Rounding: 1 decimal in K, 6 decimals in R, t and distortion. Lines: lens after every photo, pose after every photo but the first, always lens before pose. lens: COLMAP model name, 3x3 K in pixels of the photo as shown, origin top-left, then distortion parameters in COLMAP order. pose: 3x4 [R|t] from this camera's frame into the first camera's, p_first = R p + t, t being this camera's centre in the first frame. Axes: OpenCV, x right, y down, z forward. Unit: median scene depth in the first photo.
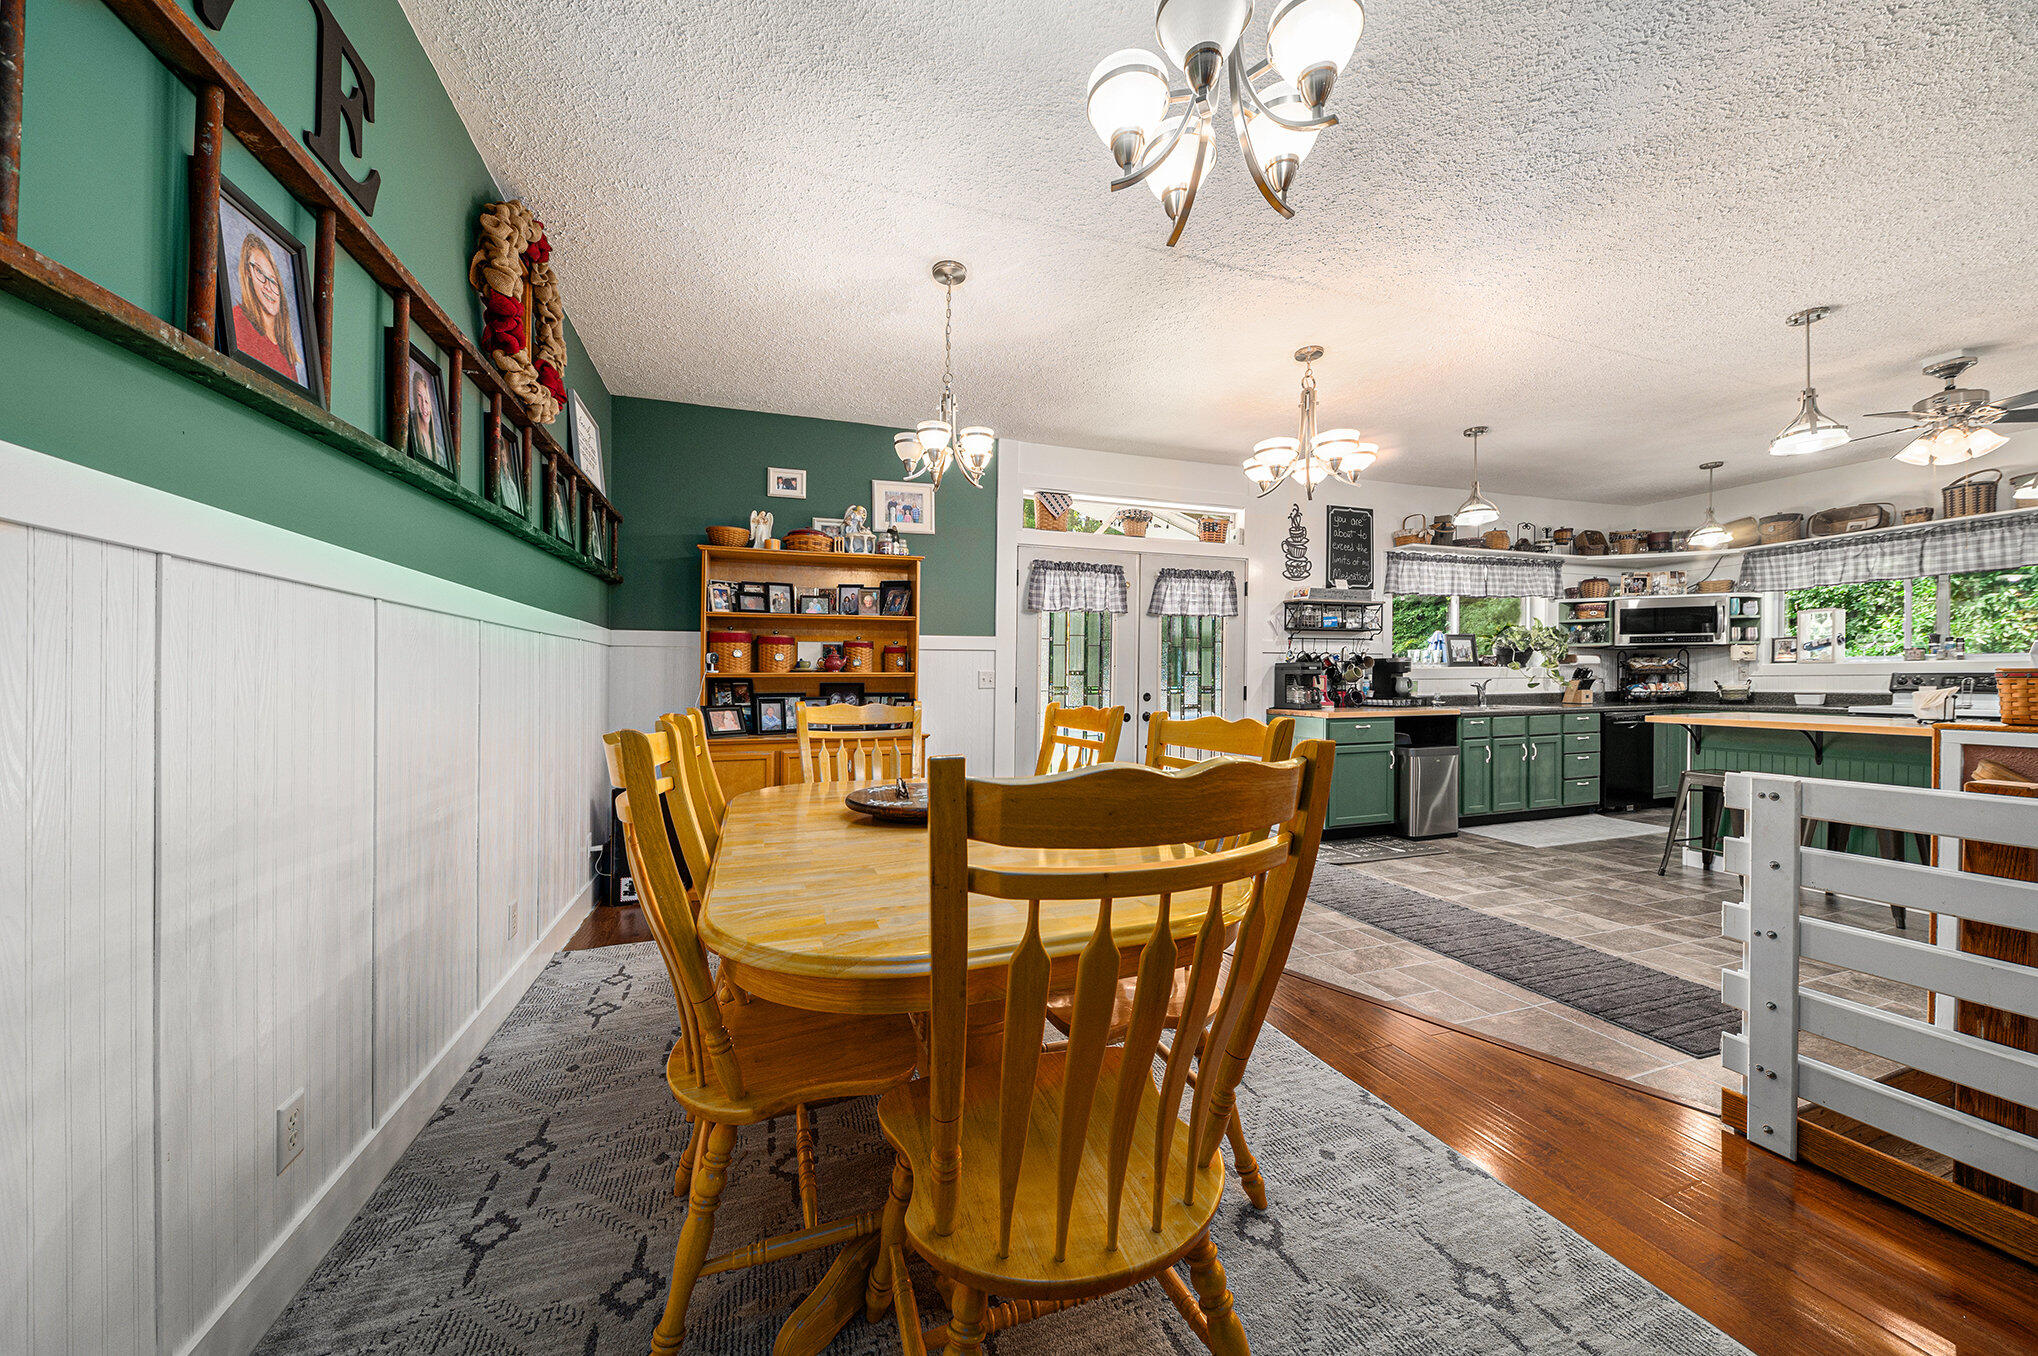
lens RADIAL K [[706.1, 0, 1019.8], [0, 706.1, 677.3], [0, 0, 1]] dist [-0.000661, -0.000042]
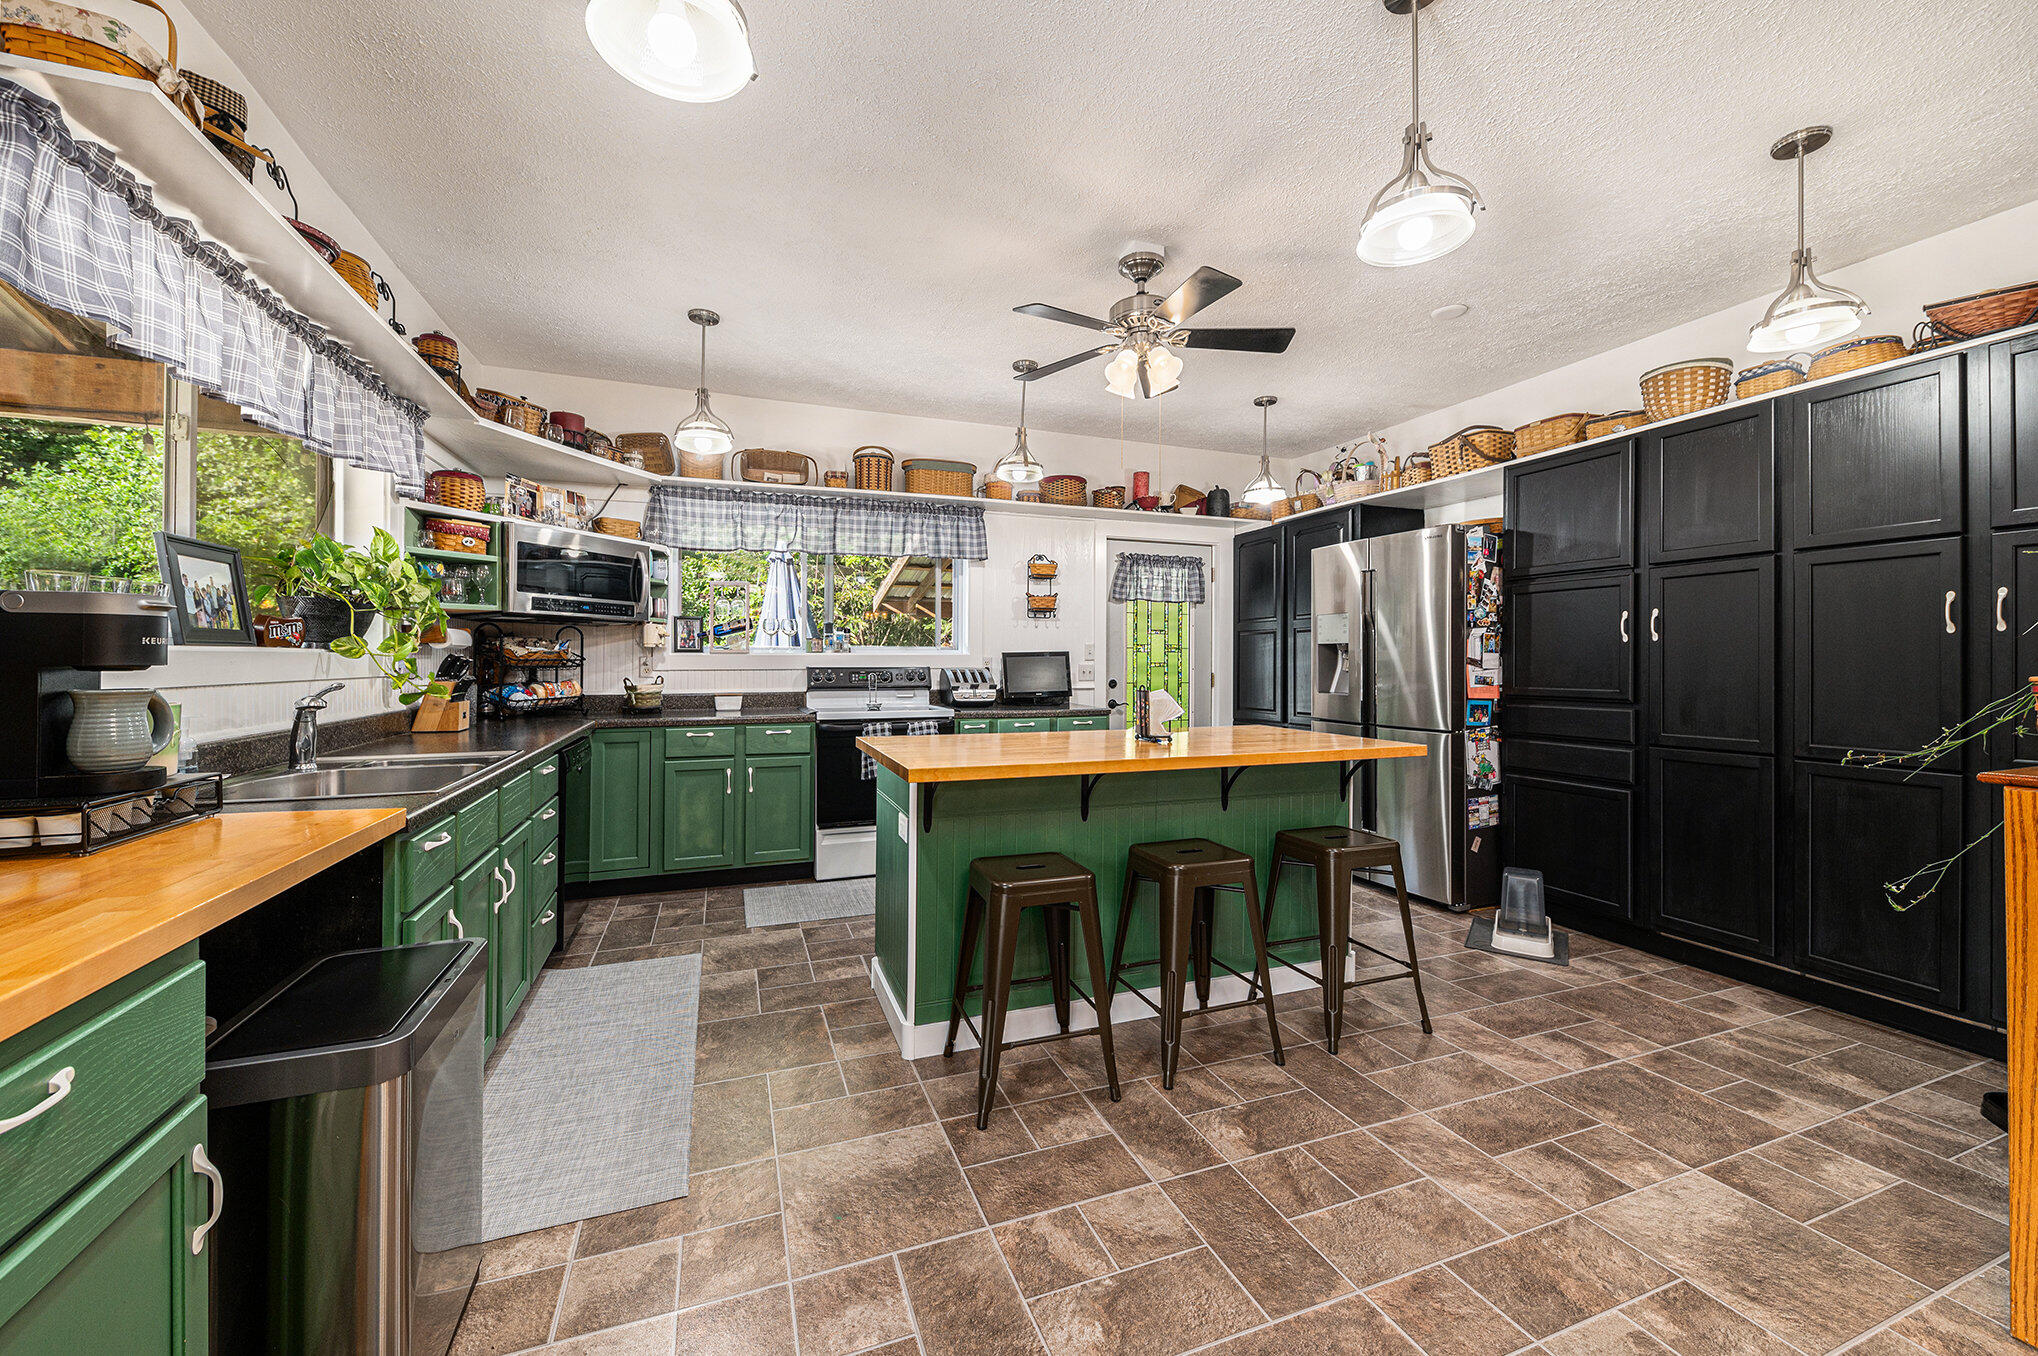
lens RADIAL K [[783.6, 0, 1020.9], [0, 783.6, 666.6], [0, 0, 1]] dist [0.000437, -0.000001]
pose [[-0.028190, -0.001002, 0.999602, 0.272419], [-0.002120, 0.999997, 0.000943, -0.006819], [-0.999600, -0.002093, -0.028192, 0.655245]]
